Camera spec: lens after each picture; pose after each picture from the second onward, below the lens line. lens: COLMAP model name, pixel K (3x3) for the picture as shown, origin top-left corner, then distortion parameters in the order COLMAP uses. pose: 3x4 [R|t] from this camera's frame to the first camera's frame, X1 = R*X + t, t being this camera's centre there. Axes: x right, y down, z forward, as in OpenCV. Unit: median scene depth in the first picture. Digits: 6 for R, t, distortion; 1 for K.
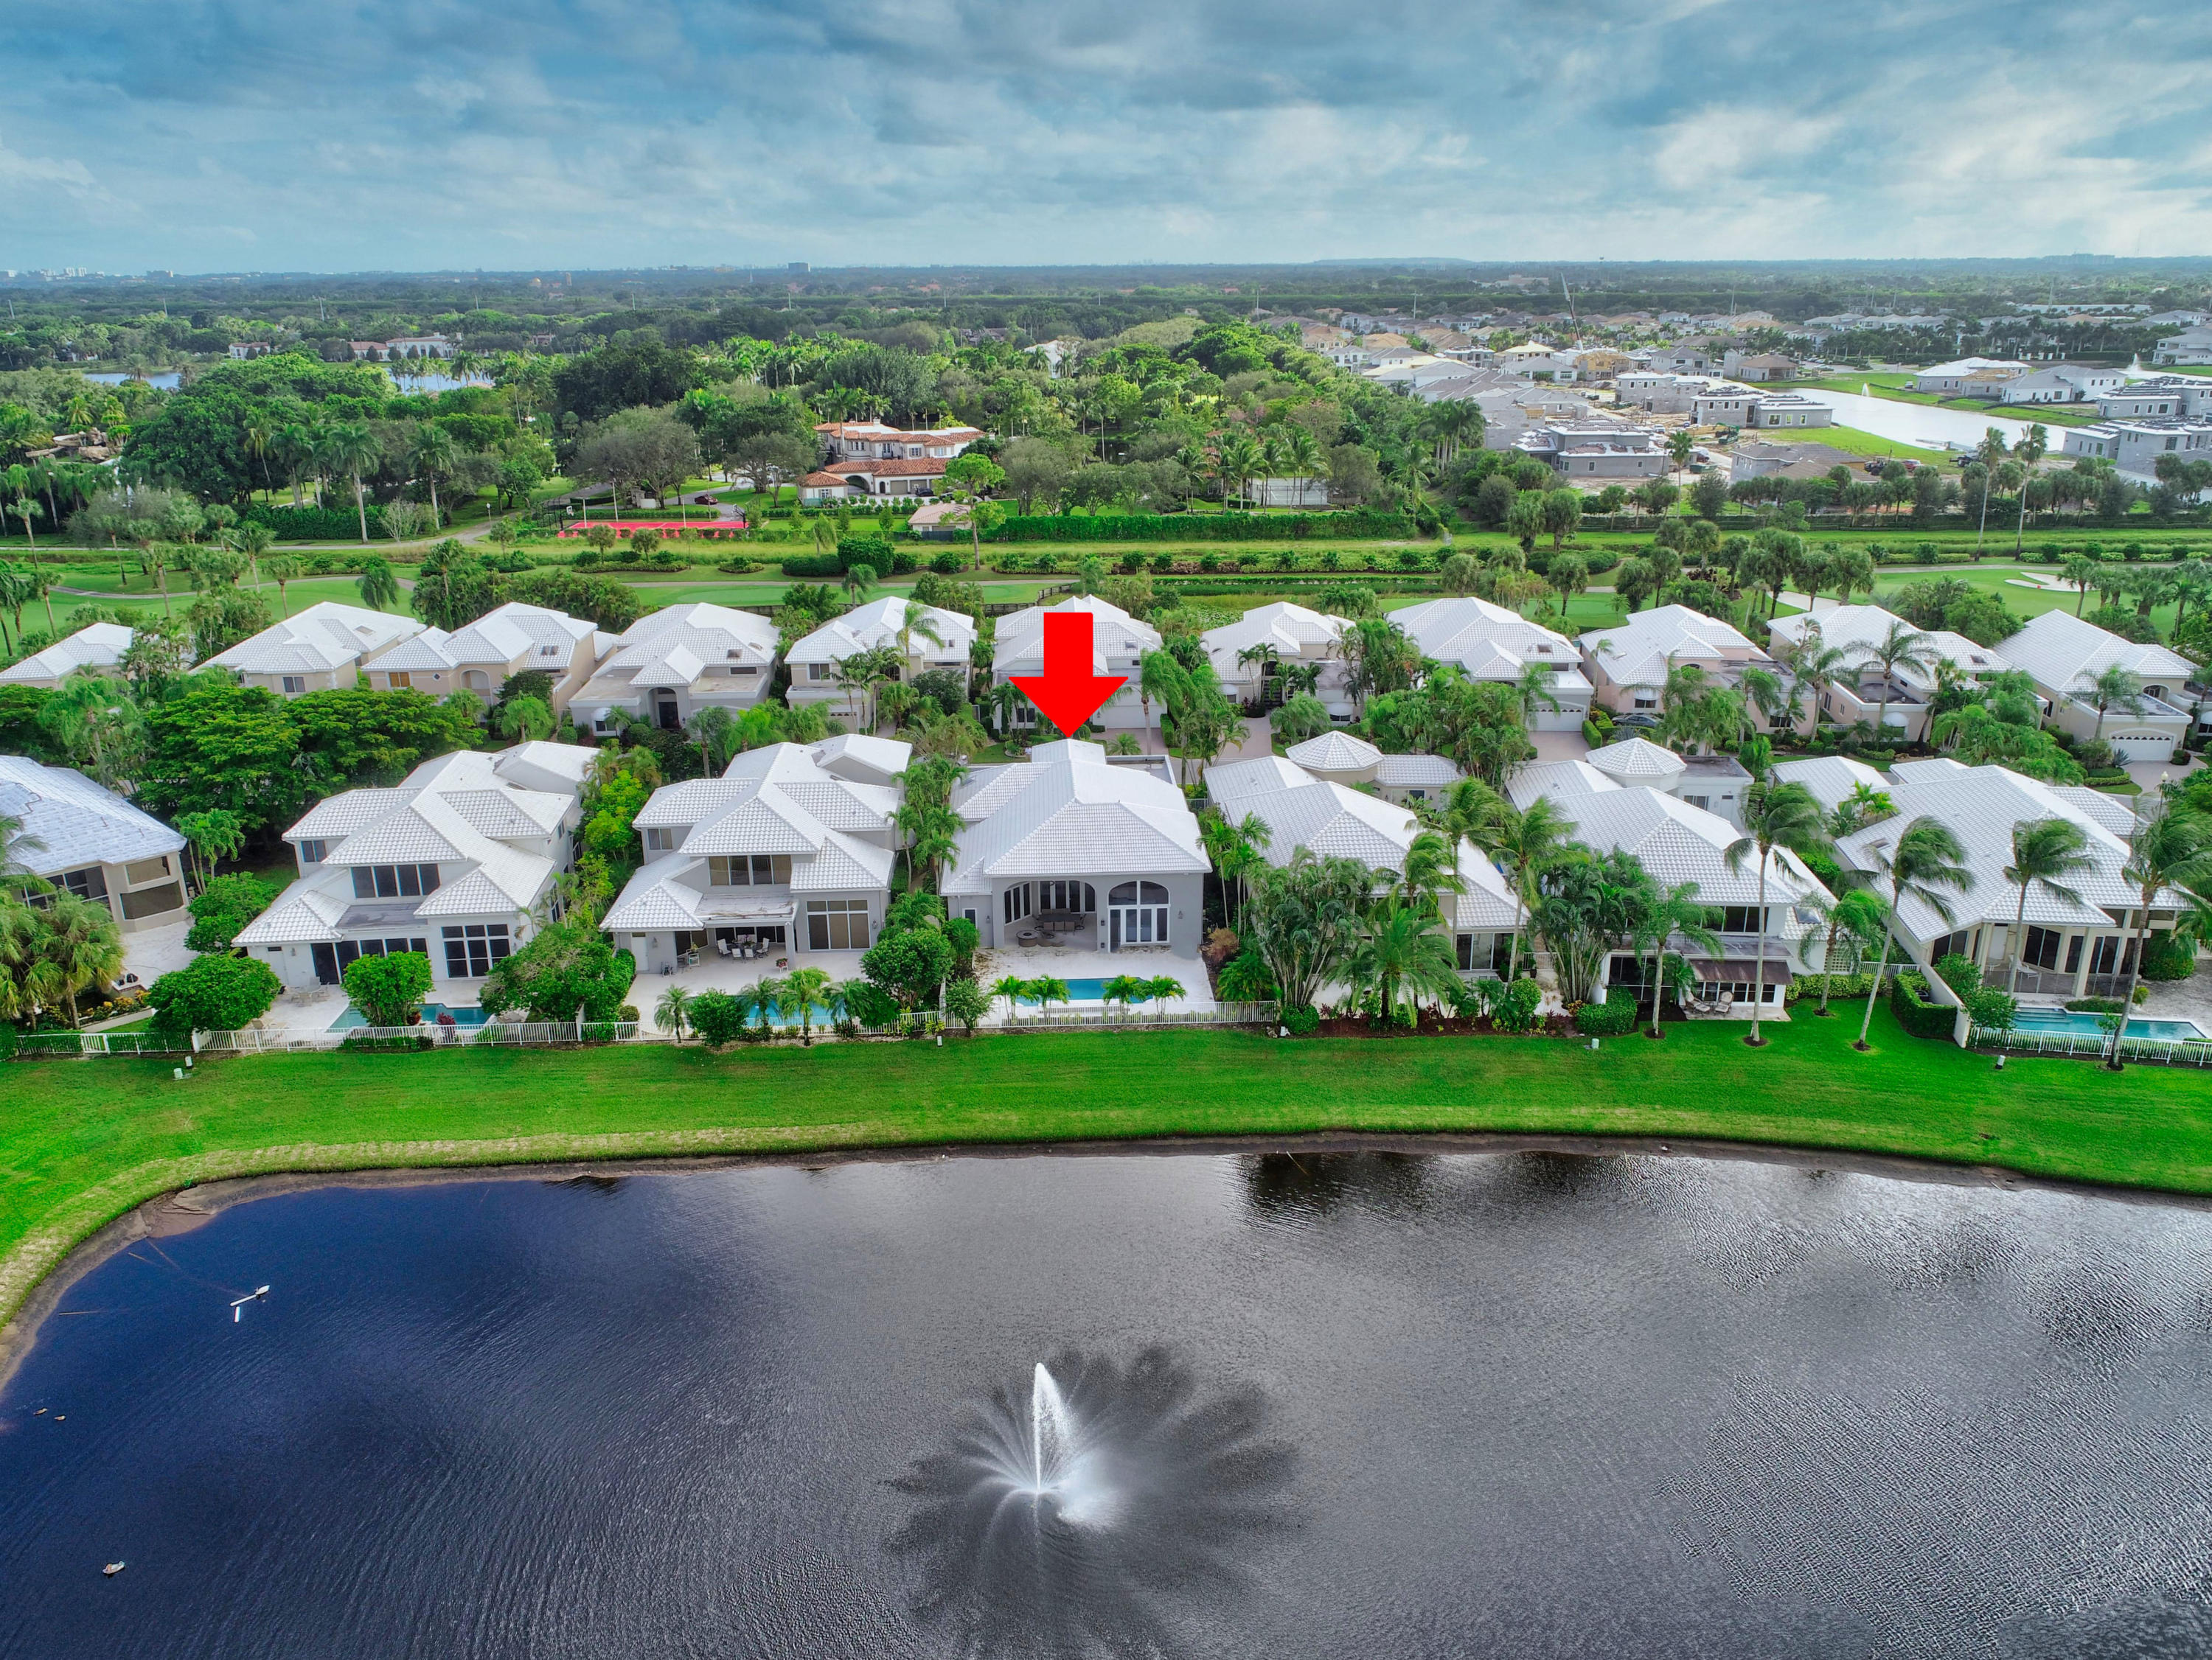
lens RADIAL K [[1653.9, 0, 1106.0], [0, 1653.9, 830.0], [0, 0, 1]] dist [0.002176, 0.008187]
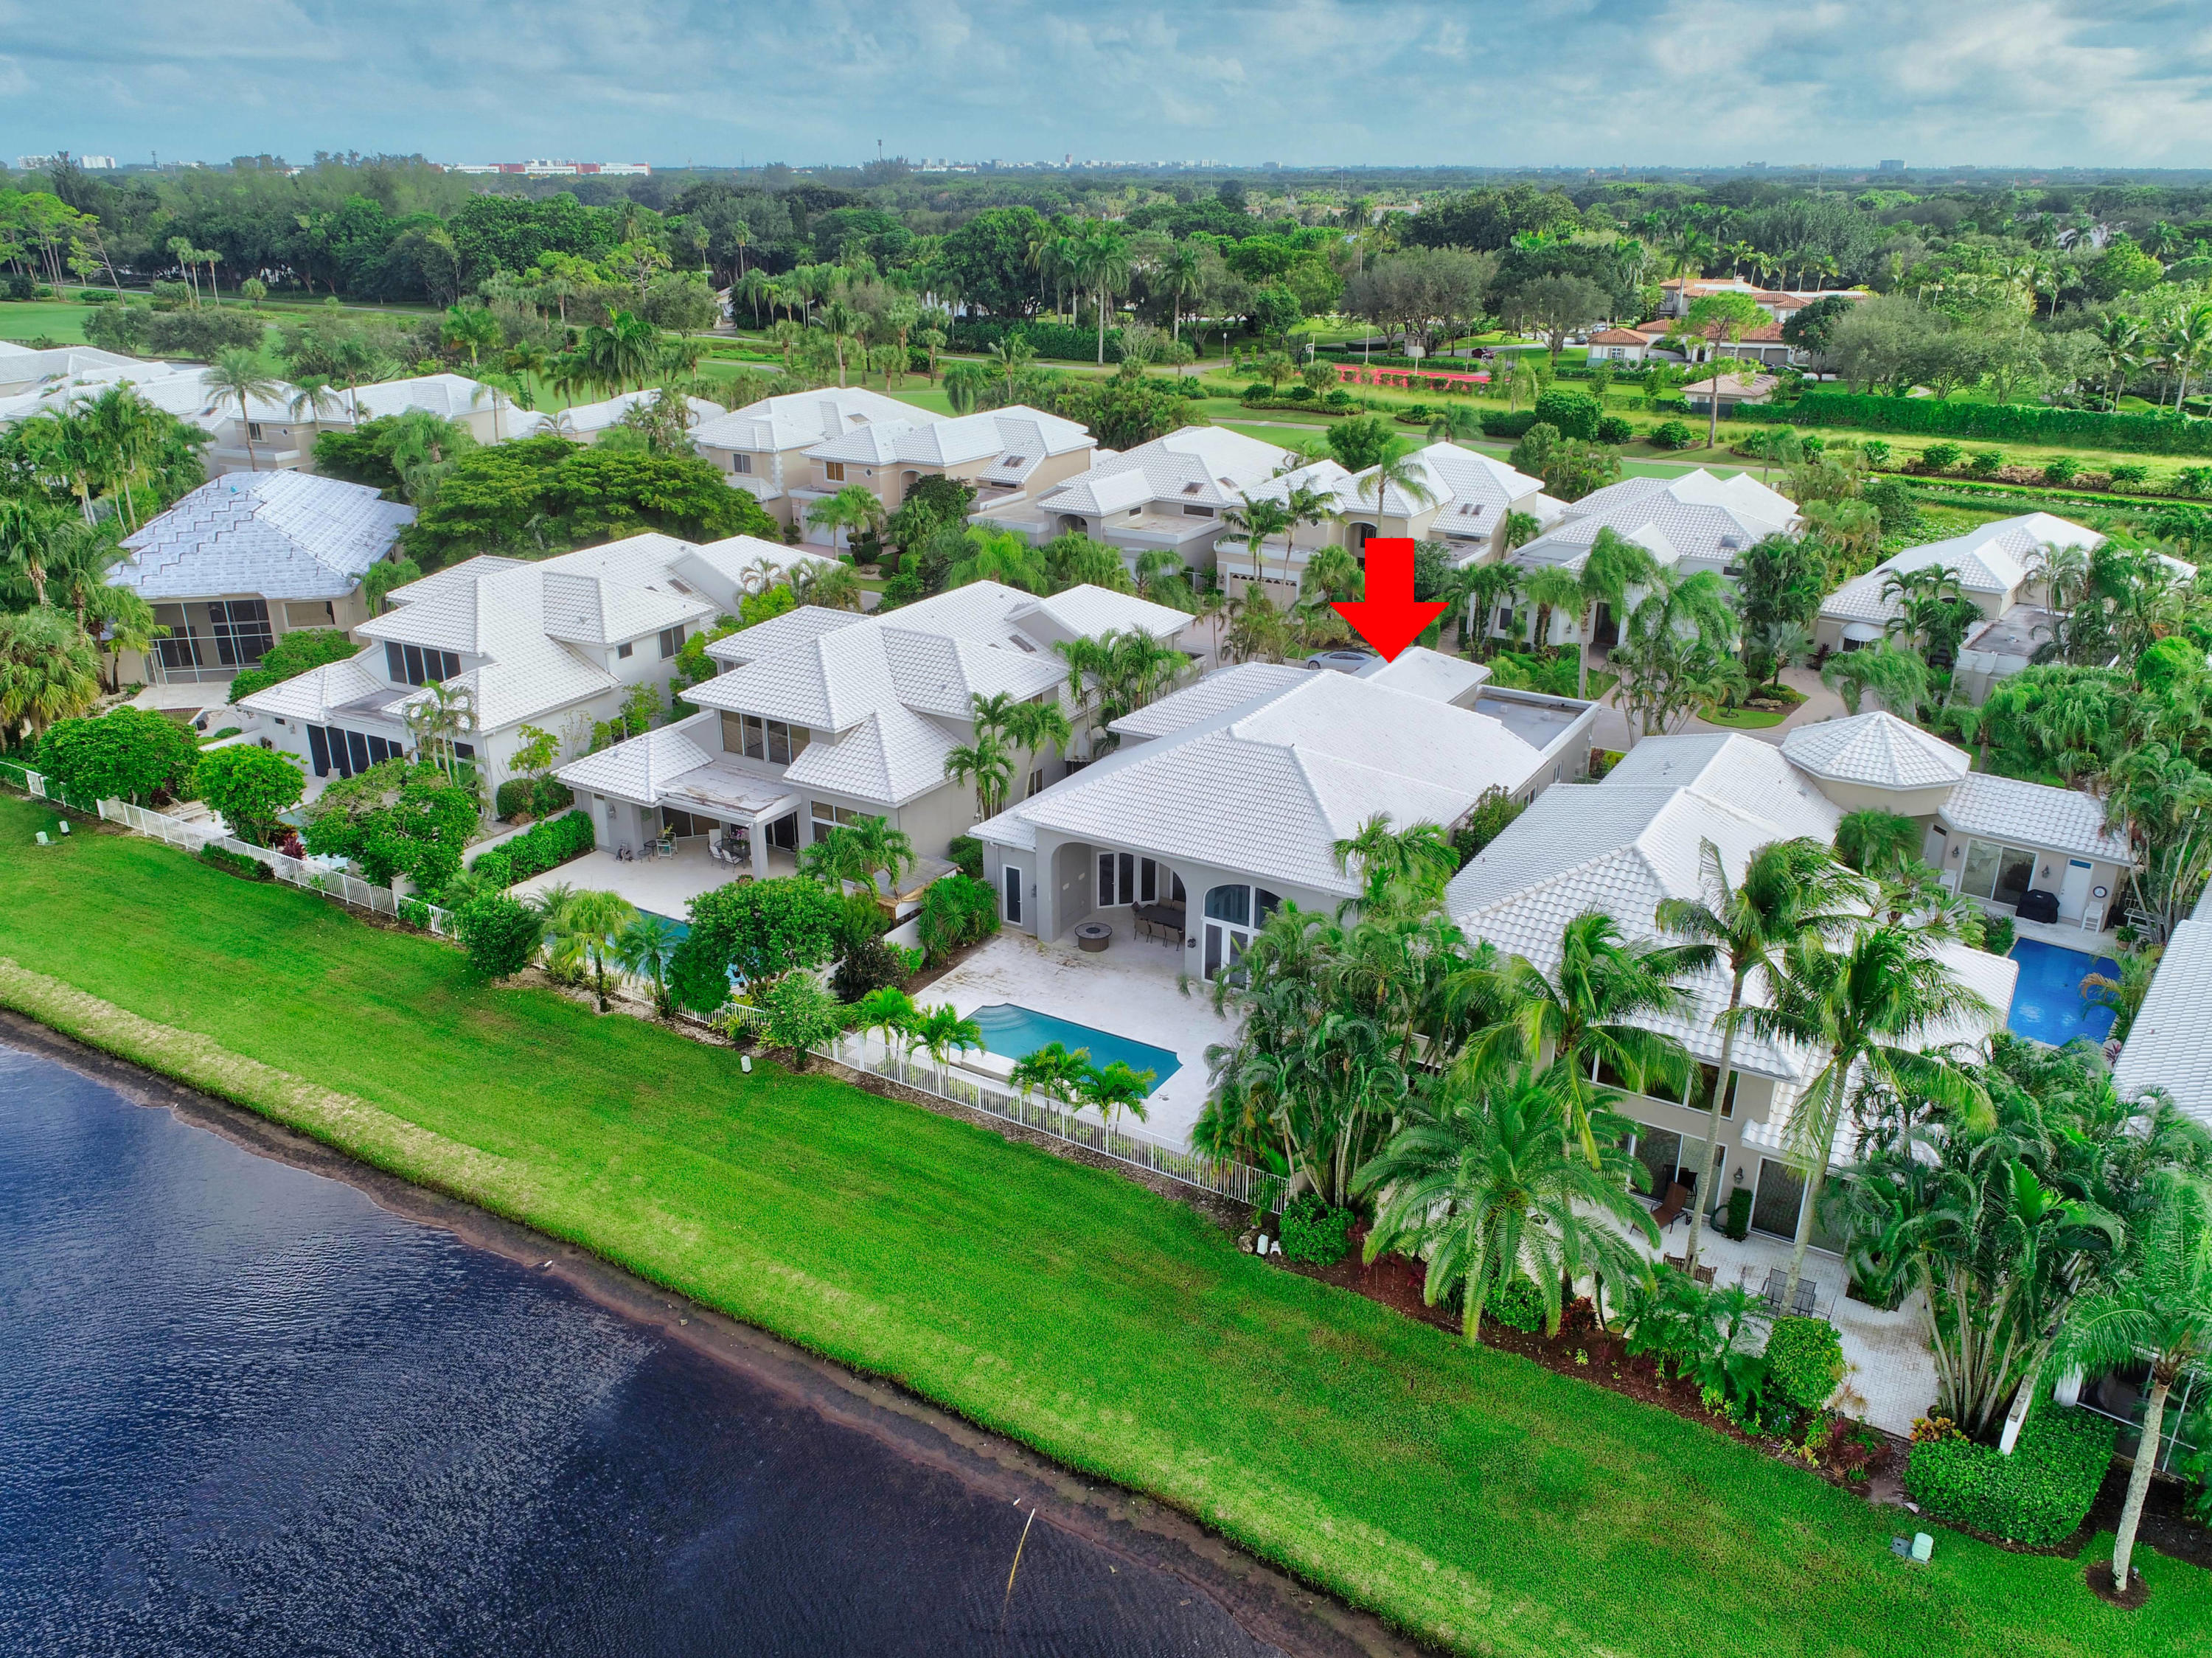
lens RADIAL K [[1654.0, 0, 1106.0], [0, 1654.0, 829.0], [0, 0, 1]] dist [0.002176, 0.008187]
pose [[0.832621, 0.216769, -0.509660, 0.176240], [-0.188171, 0.976204, 0.107789, -0.027169], [0.520898, 0.006156, 0.853597, 0.328290]]
